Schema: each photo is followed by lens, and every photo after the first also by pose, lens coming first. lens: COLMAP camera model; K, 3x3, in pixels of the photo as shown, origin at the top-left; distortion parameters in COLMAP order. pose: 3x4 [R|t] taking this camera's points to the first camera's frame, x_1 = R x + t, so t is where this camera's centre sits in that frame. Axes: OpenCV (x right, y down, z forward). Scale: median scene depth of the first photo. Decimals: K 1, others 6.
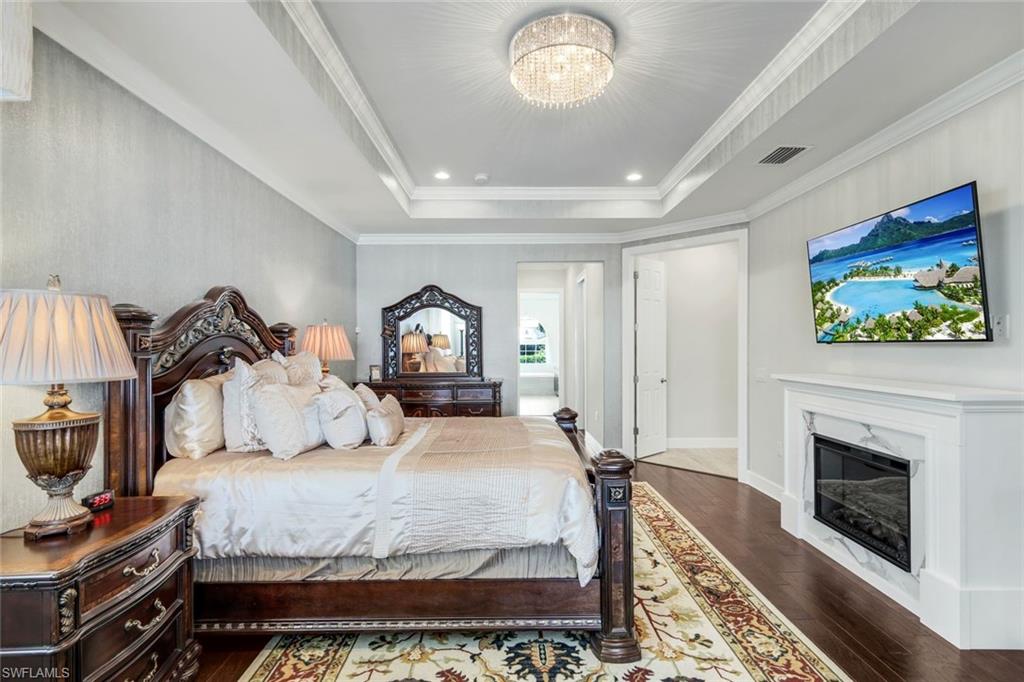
lens RADIAL K [[457.4, 0, 512.0], [0, 457.4, 341.0], [0, 0, 1]] dist [-0.000849, 0.000002]
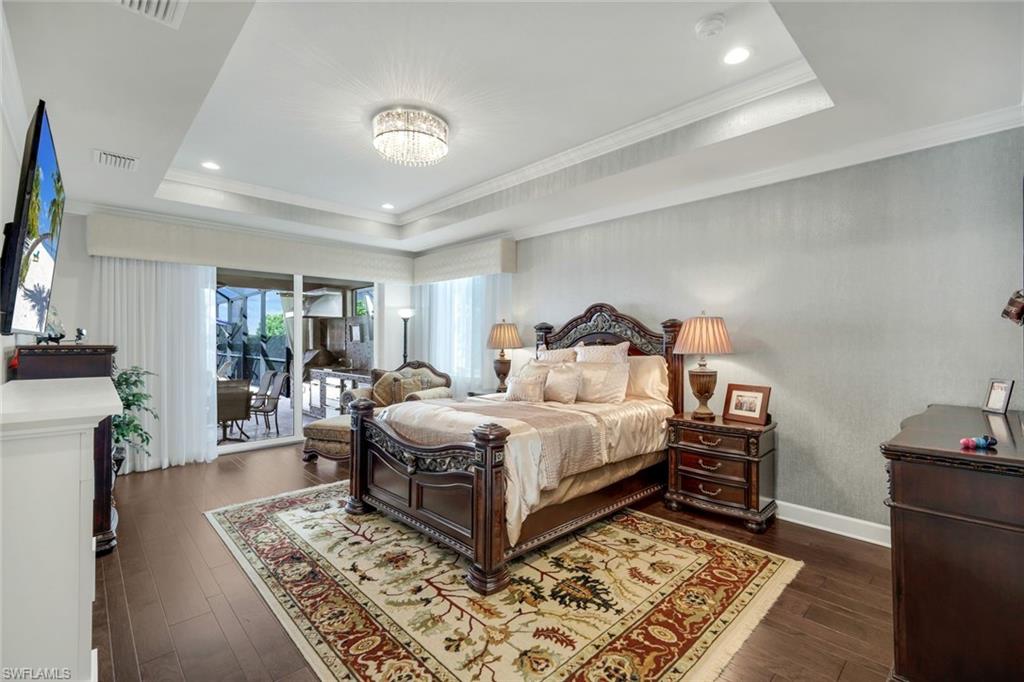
lens RADIAL K [[457.4, 0, 512.0], [0, 457.4, 341.0], [0, 0, 1]] dist [-0.000849, 0.000002]
pose [[-0.717537, -0.002887, -0.696515, 0.792236], [0.001611, 0.999982, -0.005805, 0.025007], [0.696519, -0.005287, -0.717519, 2.045708]]
